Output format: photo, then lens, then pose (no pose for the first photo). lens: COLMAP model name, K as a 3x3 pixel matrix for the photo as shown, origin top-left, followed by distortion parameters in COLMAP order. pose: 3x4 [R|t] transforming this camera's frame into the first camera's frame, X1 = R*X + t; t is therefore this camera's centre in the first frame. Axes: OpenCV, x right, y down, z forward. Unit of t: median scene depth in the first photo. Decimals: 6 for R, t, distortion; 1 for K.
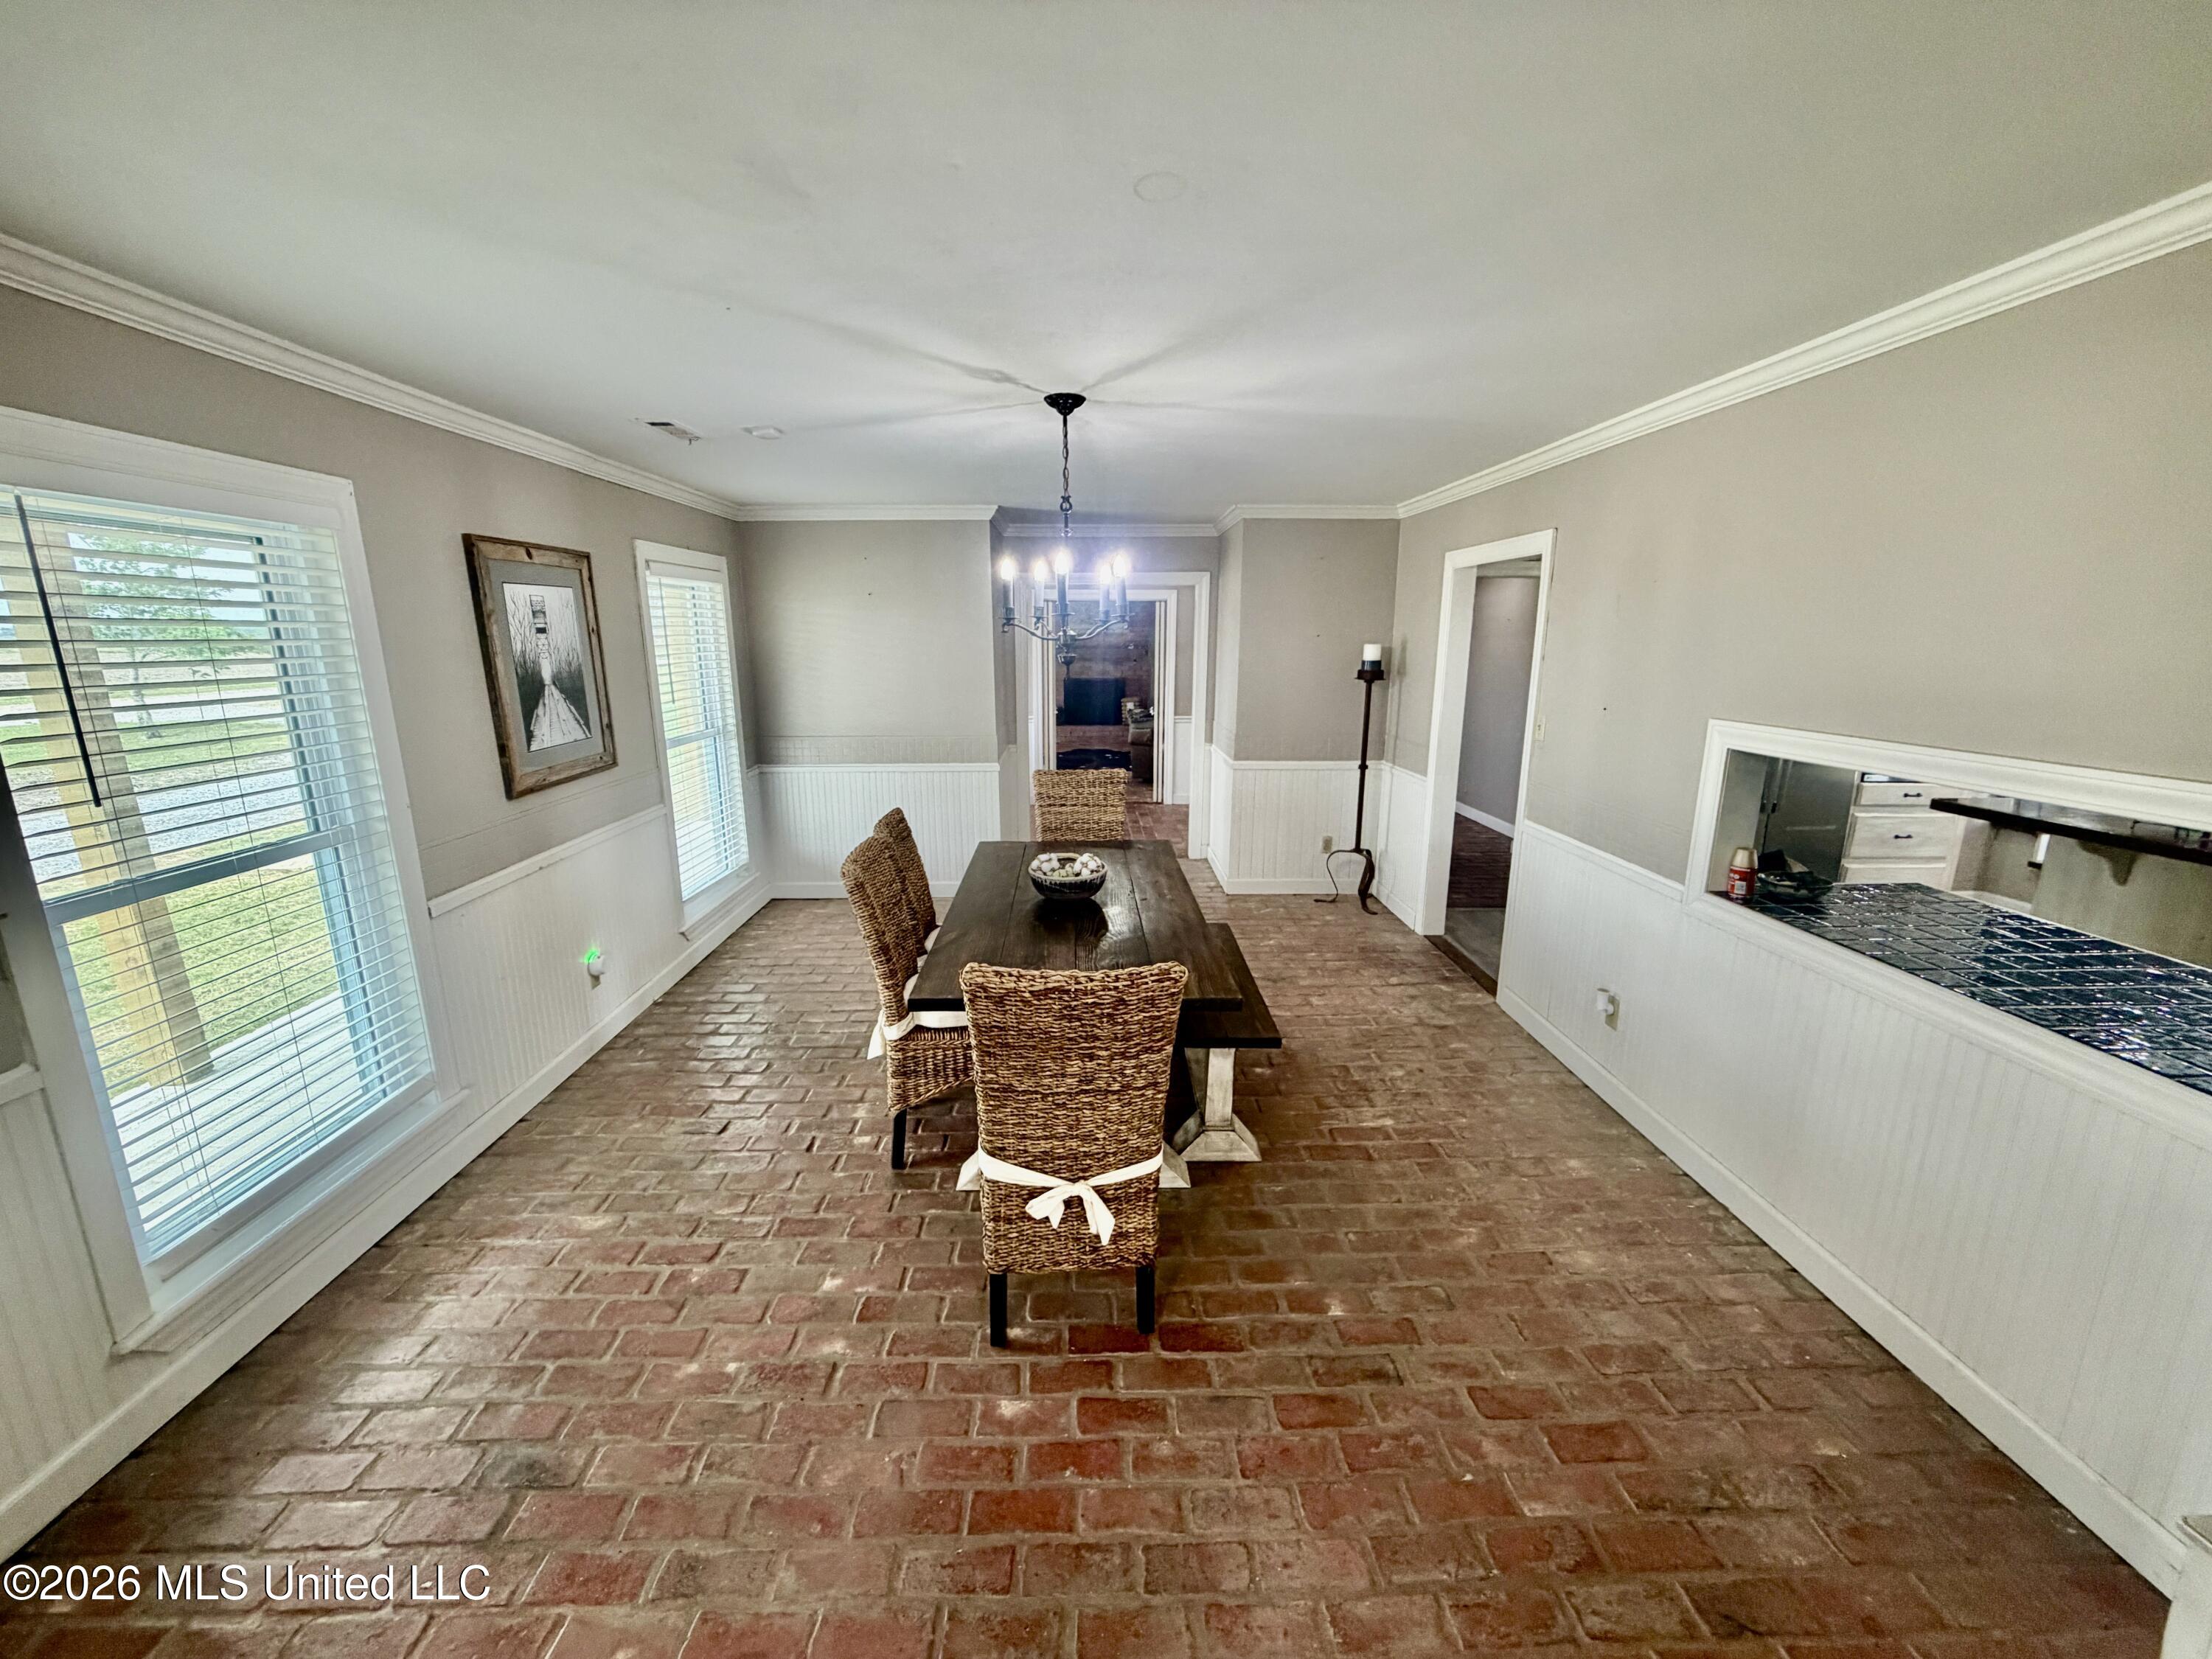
lens RADIAL K [[879.0, 0, 1110.1], [0, 879.0, 829.8], [0, 0, 1]] dist [0.001199, 0.000158]
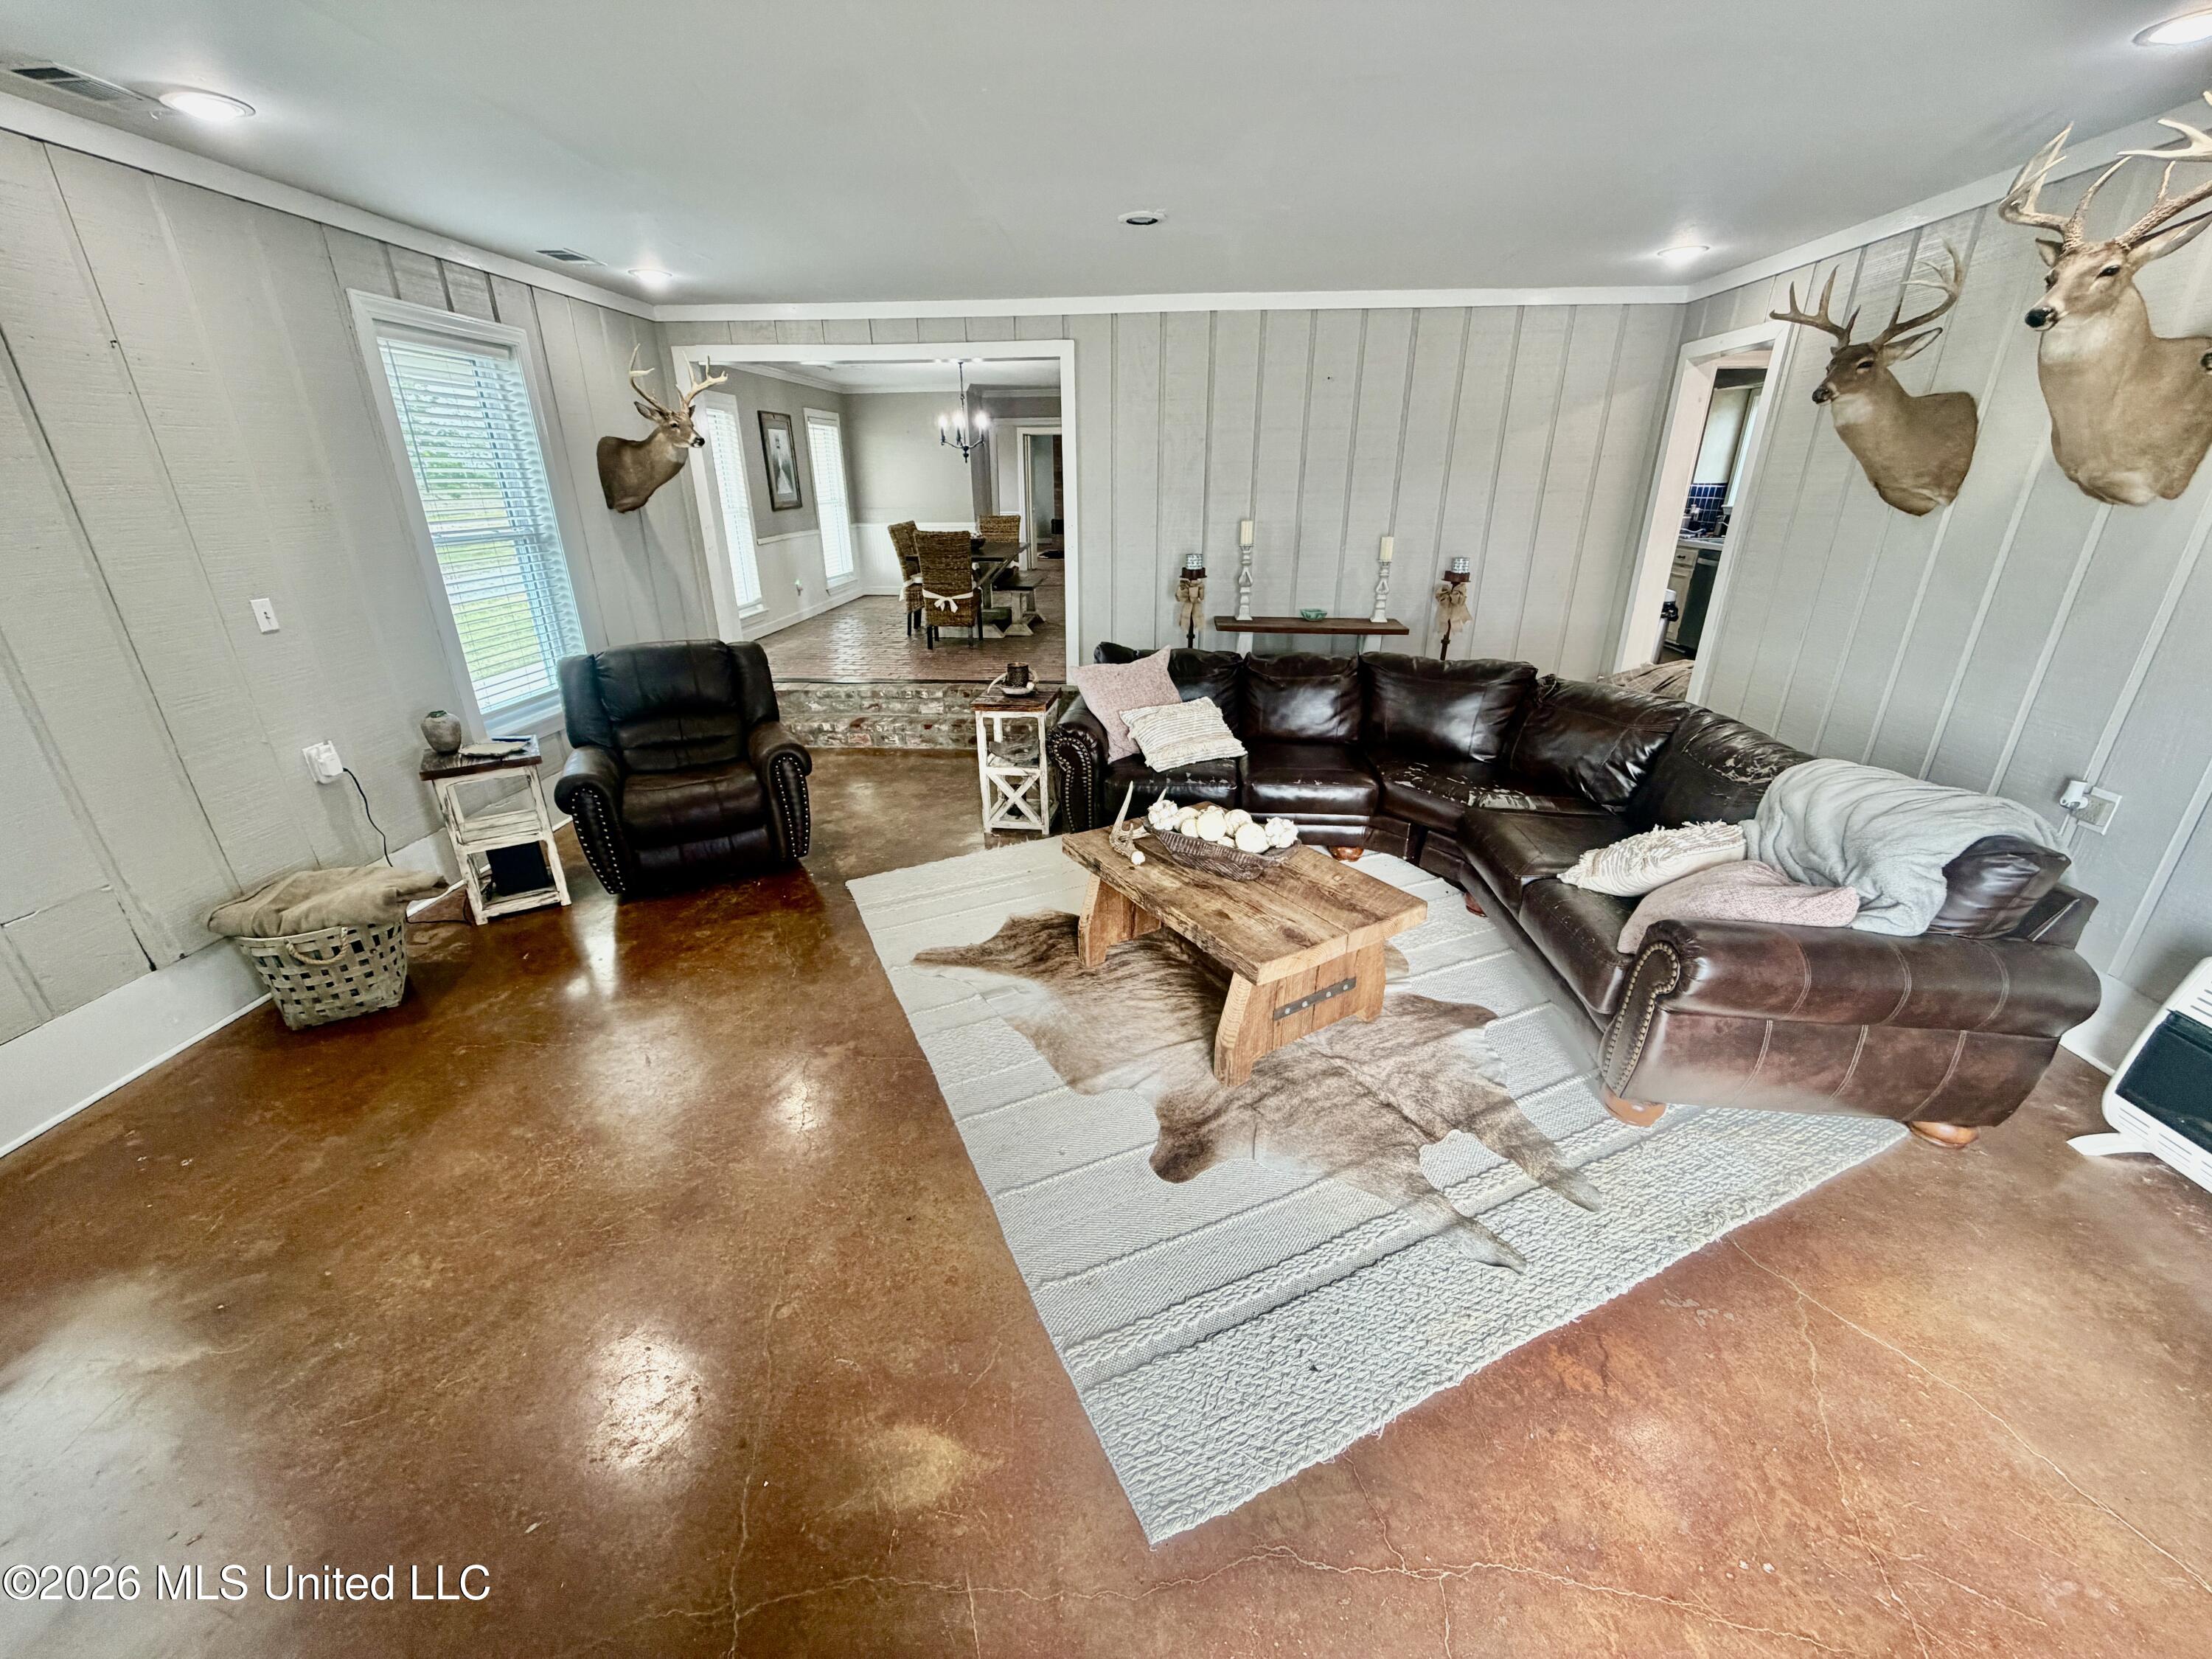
lens RADIAL K [[879.0, 0, 1102.8], [0, 879.0, 835.0], [0, 0, 1]] dist [0.001199, 0.000158]
pose [[0.994938, 0.030676, -0.095693, 0.634515], [-0.013781, 0.984921, 0.172454, 0.465871], [0.099540, -0.170262, 0.980358, -1.745999]]
